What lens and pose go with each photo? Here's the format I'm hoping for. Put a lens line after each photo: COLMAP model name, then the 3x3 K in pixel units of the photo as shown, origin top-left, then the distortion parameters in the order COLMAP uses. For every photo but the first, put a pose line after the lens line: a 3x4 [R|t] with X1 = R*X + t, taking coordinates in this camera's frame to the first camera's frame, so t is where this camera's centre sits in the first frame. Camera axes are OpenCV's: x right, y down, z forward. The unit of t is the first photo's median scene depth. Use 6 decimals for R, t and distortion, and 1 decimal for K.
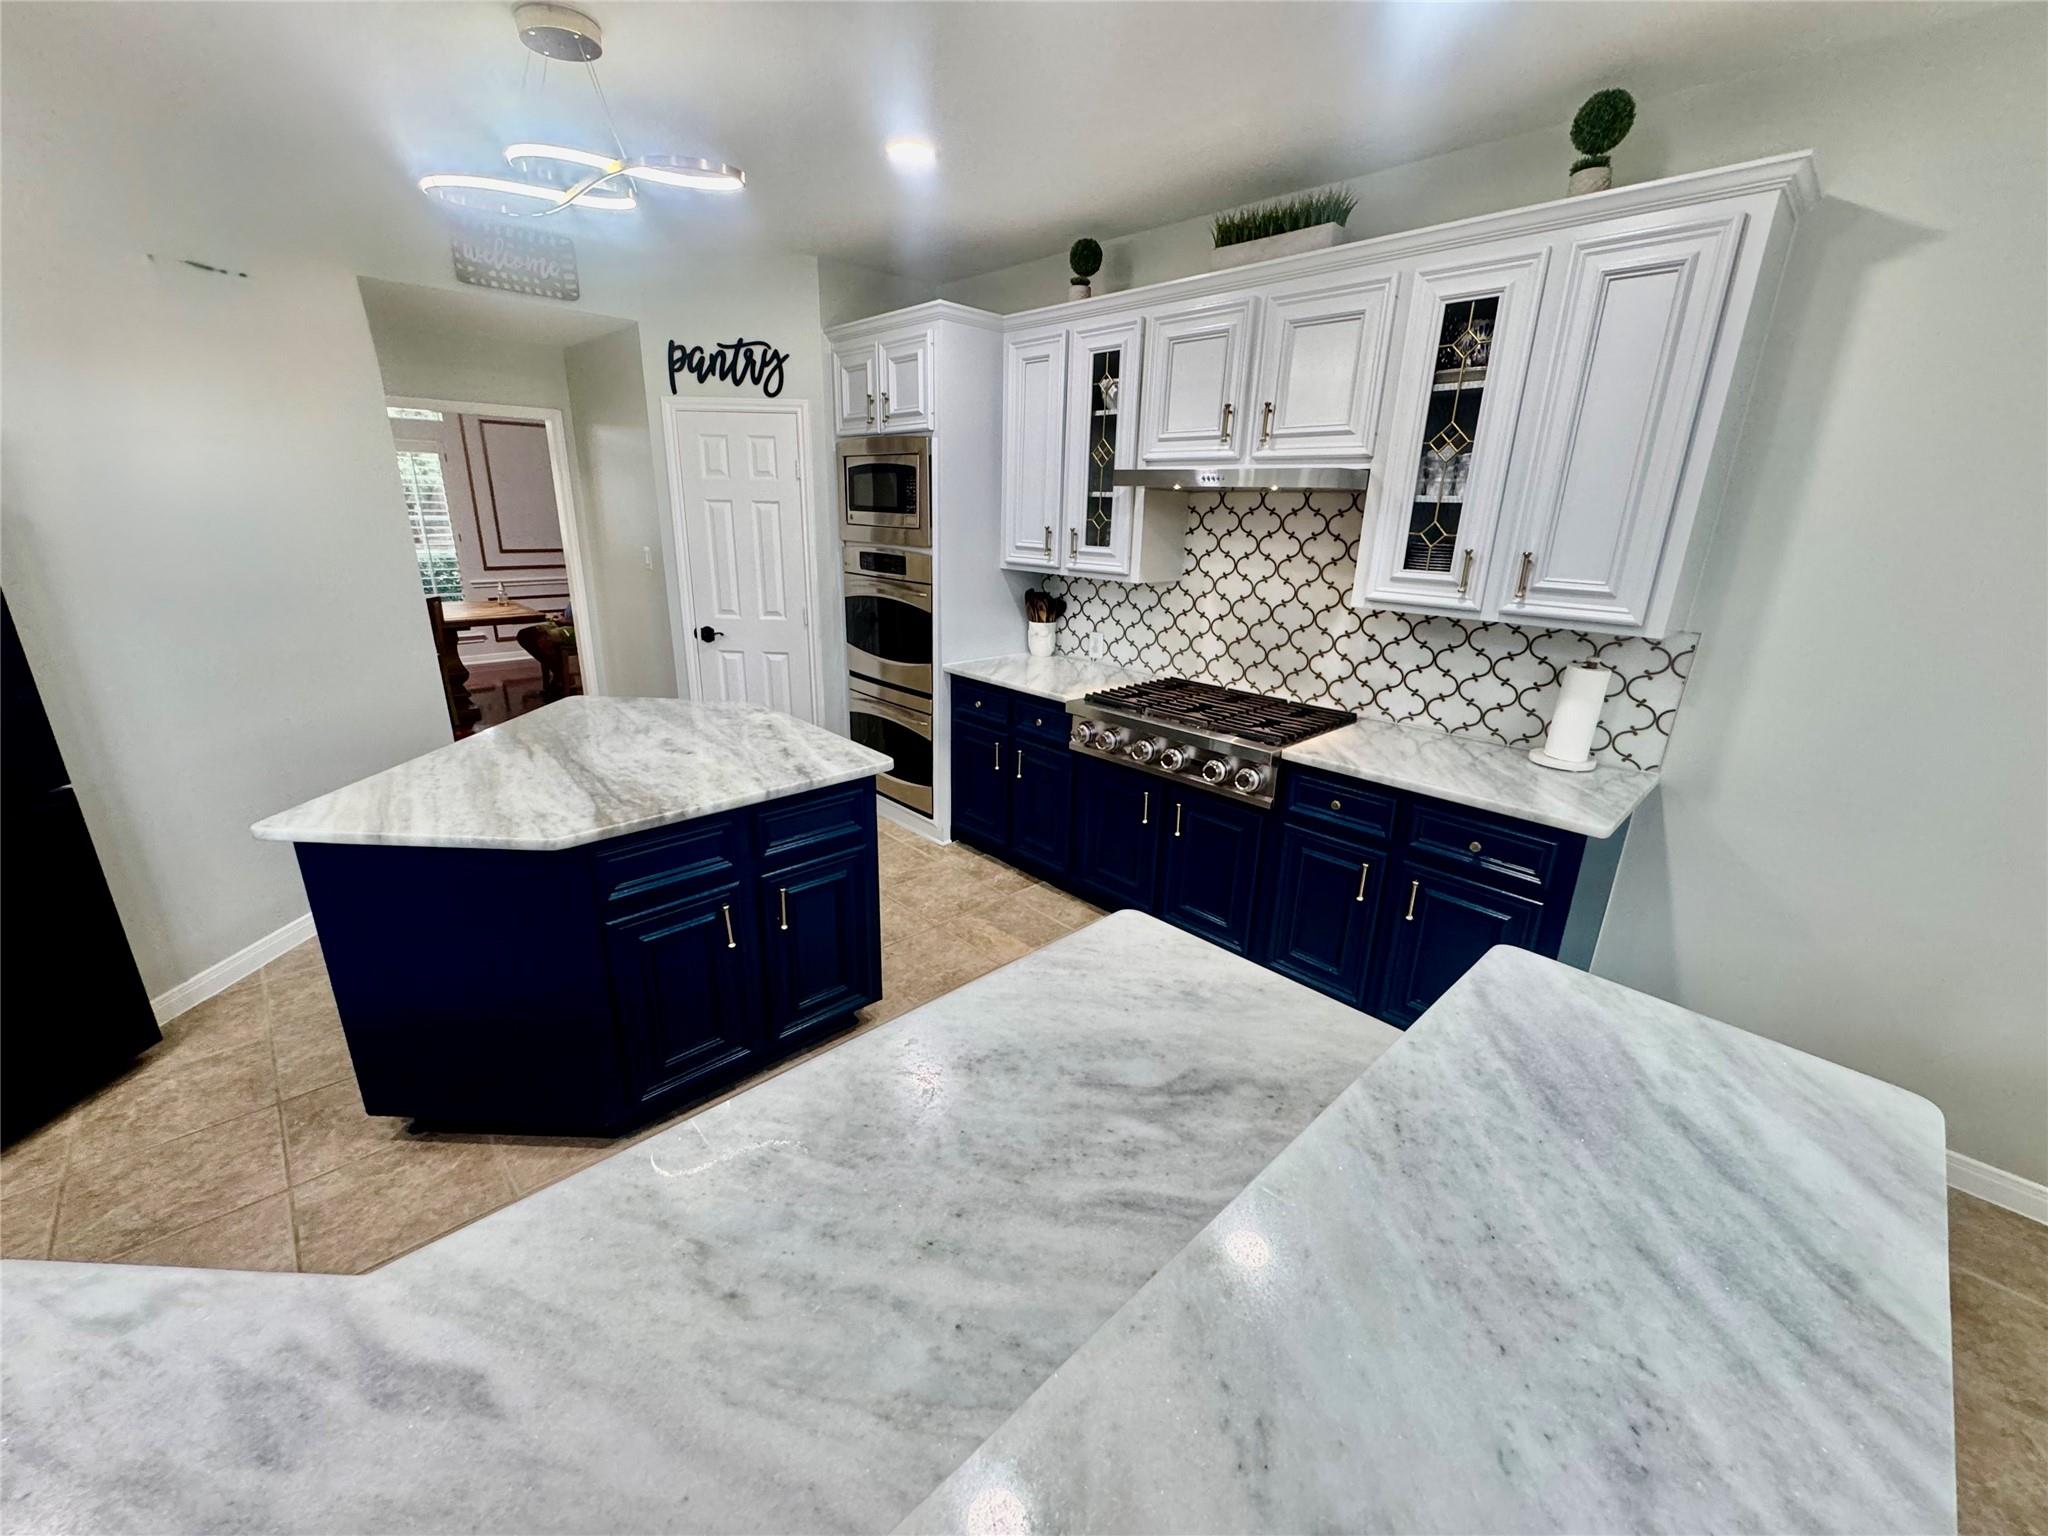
lens RADIAL K [[825.6, 0, 1025.1], [0, 825.6, 769.0], [0, 0, 1]] dist [-0.001267, -0.000995]
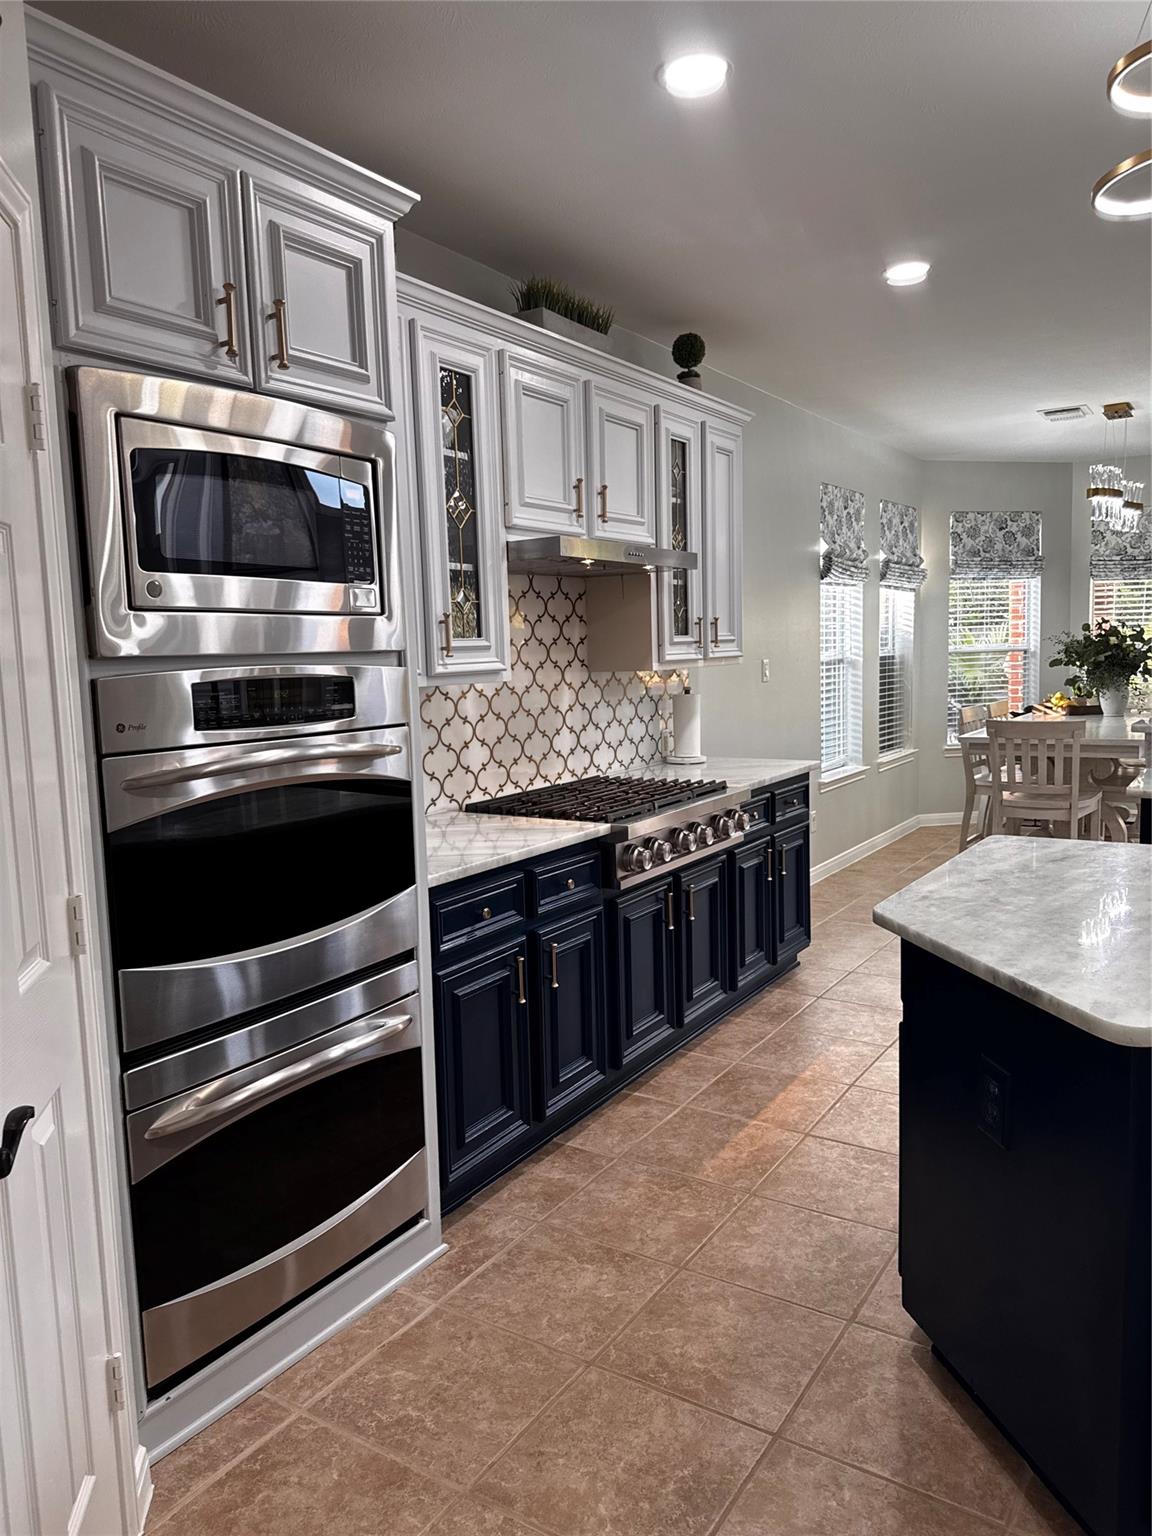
lens RADIAL K [[1094.2, 0, 579.0], [0, 1094.2, 769.5], [0, 0, 1]] dist [0.097966, -0.044745]
pose [[-0.240260, -0.123714, 0.962793, -0.872503], [0.323098, 0.925099, 0.199498, -0.333401], [-0.915359, 0.359008, -0.182293, 1.166123]]
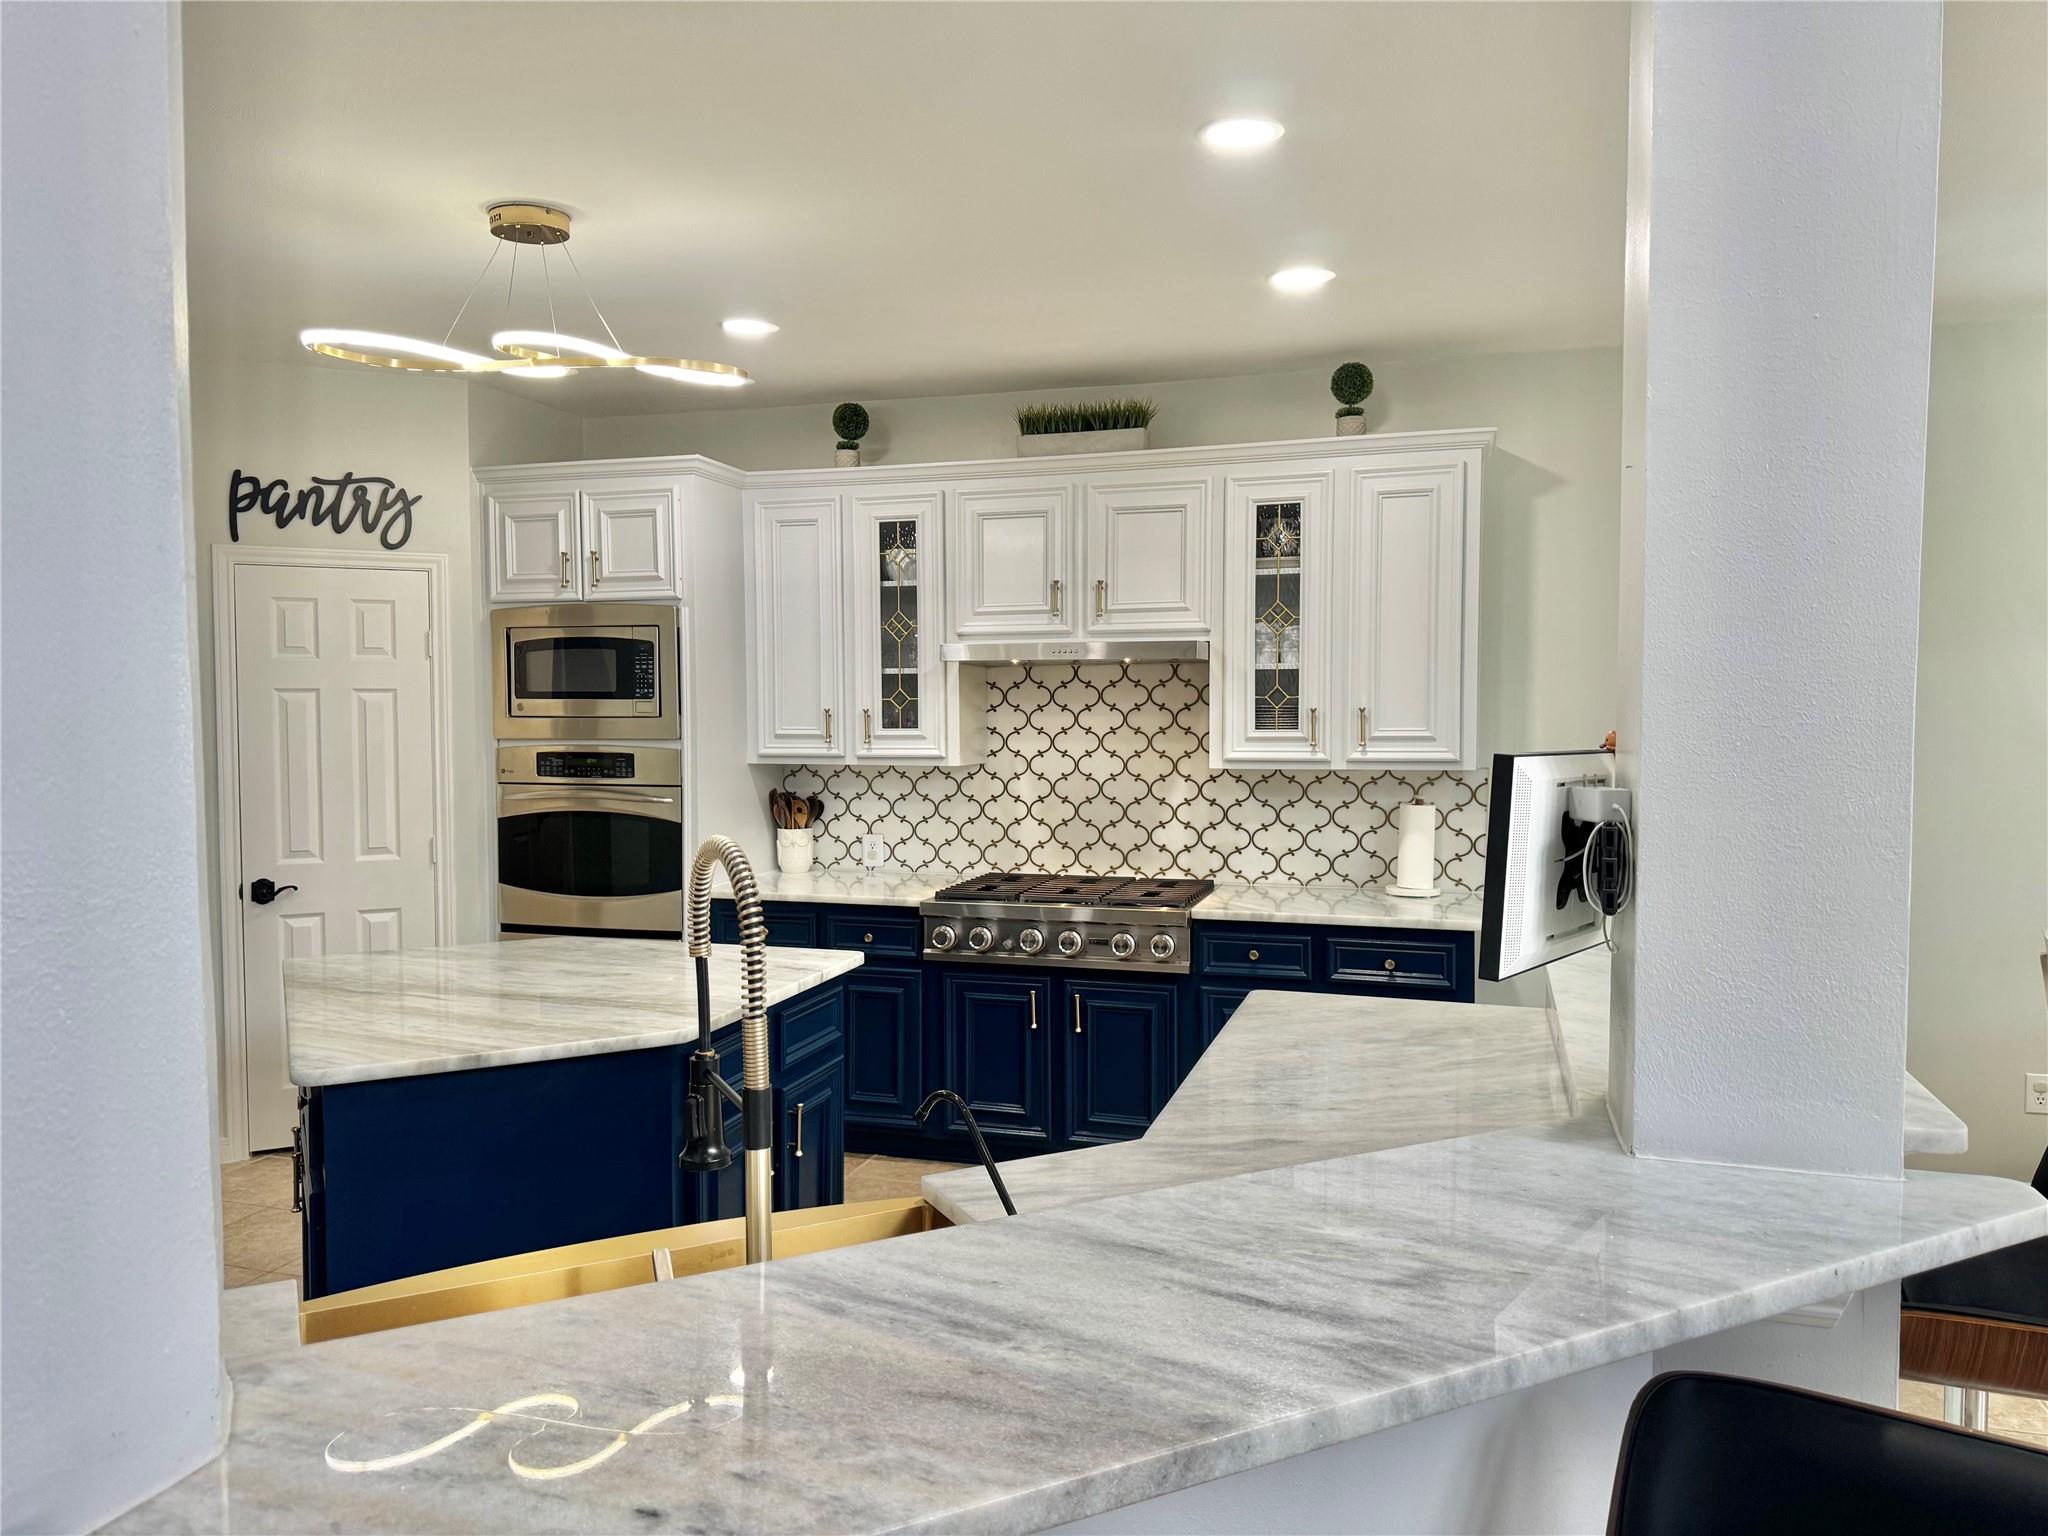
lens RADIAL K [[1458.9, 0, 1026.8], [0, 1458.9, 771.7], [0, 0, 1]] dist [0.097966, -0.044745]
pose [[0.871820, -0.051975, 0.487061, -0.559540], [0.174337, 0.962167, -0.209382, 0.119048], [-0.457752, 0.267456, 0.847898, -0.348867]]
